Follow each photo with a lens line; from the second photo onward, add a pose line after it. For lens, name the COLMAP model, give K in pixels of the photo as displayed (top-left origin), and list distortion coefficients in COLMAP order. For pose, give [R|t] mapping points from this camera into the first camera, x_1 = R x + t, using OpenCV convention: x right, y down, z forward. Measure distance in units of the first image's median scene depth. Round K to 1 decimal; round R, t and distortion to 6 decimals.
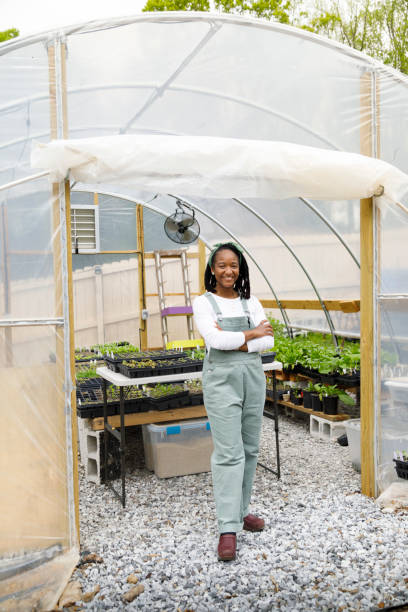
lens RADIAL K [[641.1, 0, 202.7], [0, 641.1, 305.9], [0, 0, 1]] dist [0.032408, -0.022693]
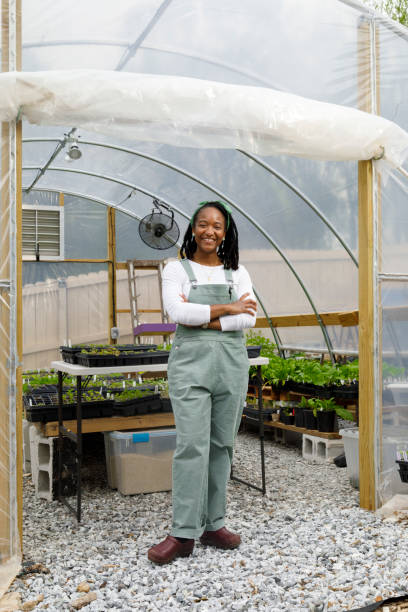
lens RADIAL K [[732.3, 0, 204.2], [0, 732.3, 306.5], [0, 0, 1]] dist [0.005686, 0.014871]
pose [[0.999615, 0.014333, 0.023753, 0.013826], [-0.012797, 0.997891, -0.063632, 0.087252], [-0.024615, 0.063303, 0.997691, 0.021749]]
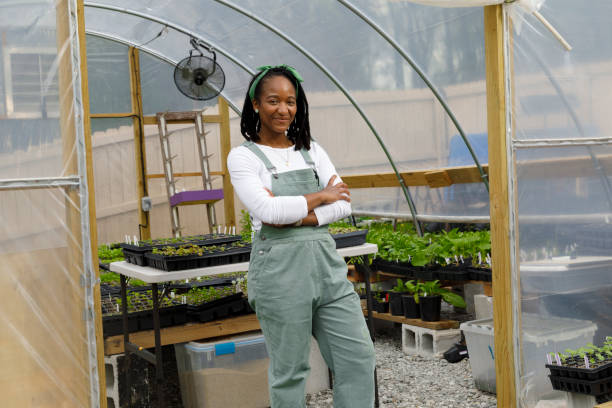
lens RADIAL K [[880.8, 0, 310.1], [0, 880.8, 202.0], [0, 0, 1]] dist [0.024987, -0.029098]
pose [[0.991778, -0.032492, 0.123776, -0.072029], [0.033029, 0.999452, -0.002290, 0.043408], [-0.123633, 0.006359, 0.992308, 0.044695]]
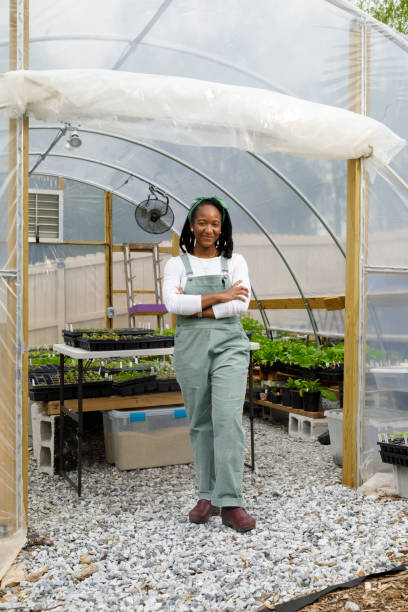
lens RADIAL K [[699.9, 0, 207.0], [0, 699.9, 307.8], [0, 0, 1]] dist [0.009277, 0.012419]
pose [[0.998719, 0.026330, 0.043206, 0.005583], [-0.025057, 0.999243, -0.029748, 0.072970], [-0.043957, 0.028627, 0.998623, 0.011339]]
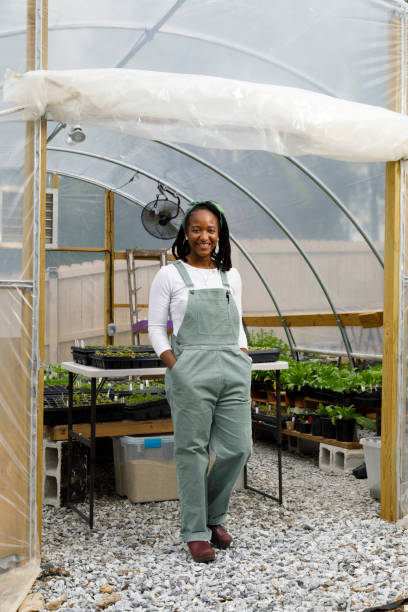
lens RADIAL K [[847.9, 0, 205.2], [0, 847.9, 307.7], [0, 0, 1]] dist [0.031260, -0.011733]
pose [[0.999028, 0.031984, 0.030326, -0.018758], [-0.030397, 0.998215, -0.051418, 0.081301], [-0.031917, 0.050446, 0.998217, -0.090563]]
